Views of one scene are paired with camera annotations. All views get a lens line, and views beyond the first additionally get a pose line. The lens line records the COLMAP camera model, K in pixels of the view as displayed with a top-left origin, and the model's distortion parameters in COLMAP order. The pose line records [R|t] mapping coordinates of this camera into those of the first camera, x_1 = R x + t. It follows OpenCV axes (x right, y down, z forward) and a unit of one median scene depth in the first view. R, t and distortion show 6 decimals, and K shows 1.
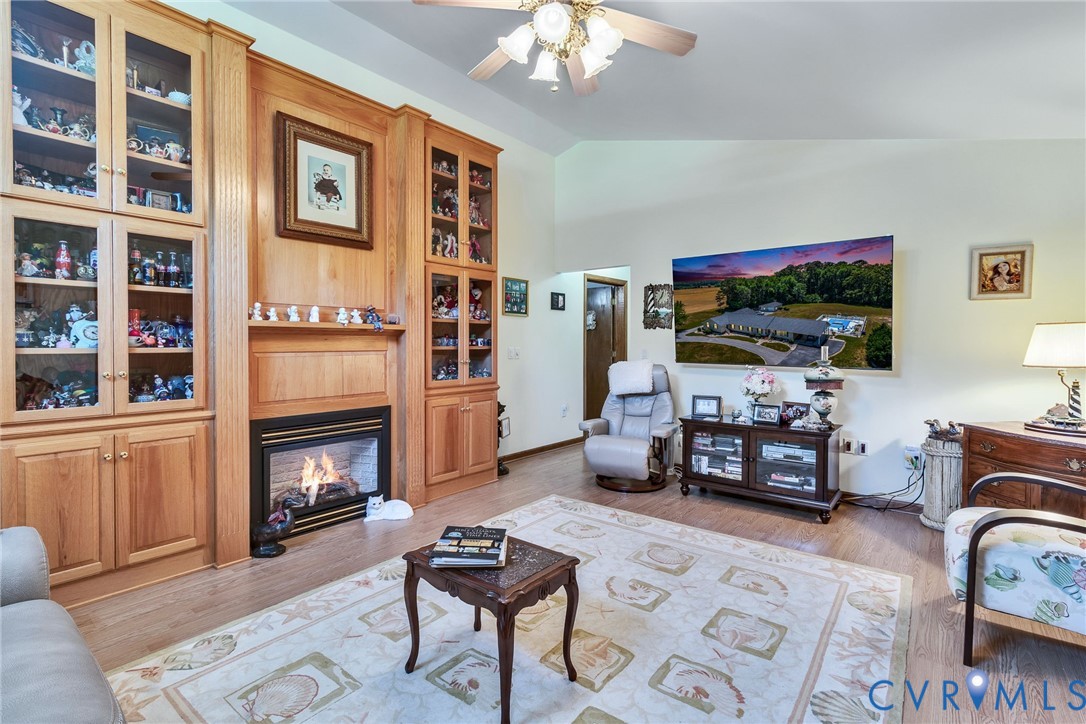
lens RADIAL K [[500.1, 0, 547.6], [0, 500.1, 350.9], [0, 0, 1]] dist [0.002732, 0.001469]
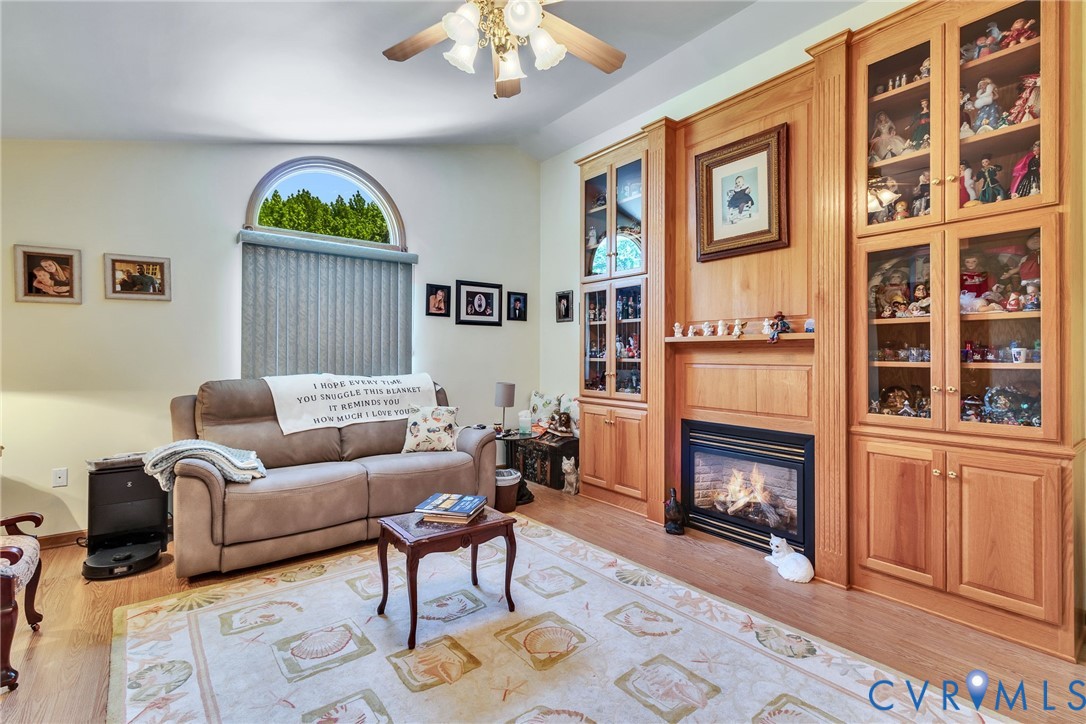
lens RADIAL K [[500.1, 0, 547.6], [0, 500.1, 350.9], [0, 0, 1]] dist [0.002732, 0.001469]
pose [[-0.221867, -0.009058, -0.975035, 0.589414], [-0.018818, 0.999810, -0.005006, -0.012925], [0.974895, 0.017237, -0.221996, 0.824536]]
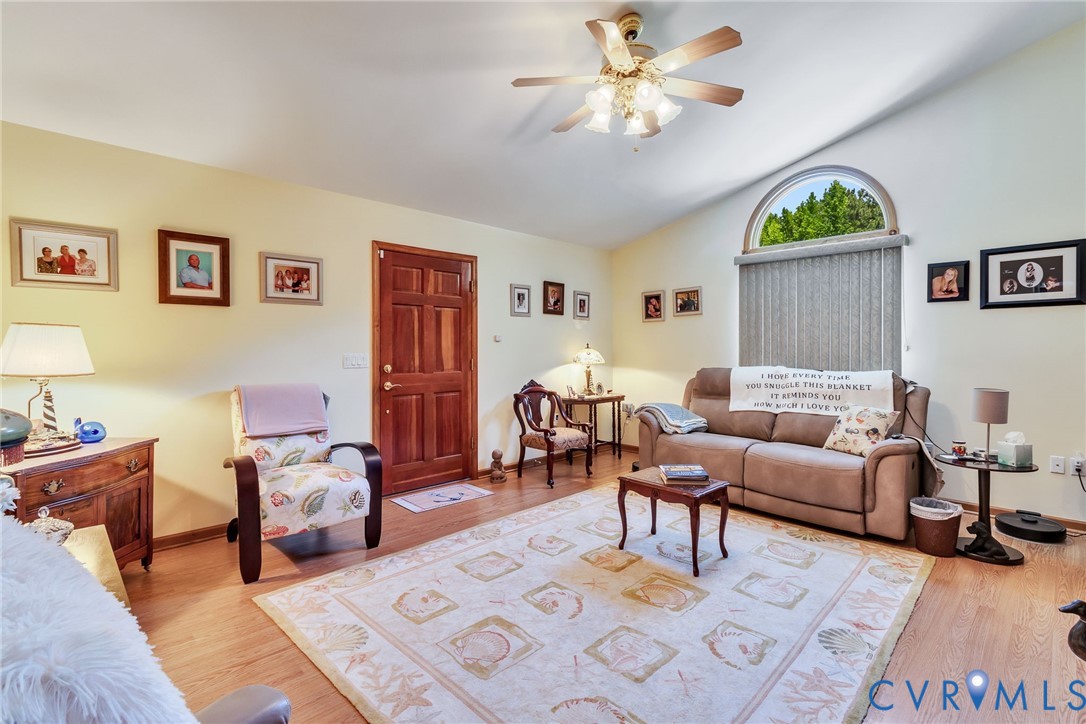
lens RADIAL K [[500.1, 0, 547.6], [0, 500.1, 350.9], [0, 0, 1]] dist [0.002732, 0.001469]
pose [[-0.993679, -0.001886, 0.112241, 0.057701], [0.000219, 0.999824, 0.018745, -0.021969], [-0.112257, 0.018651, -0.993504, 1.431981]]
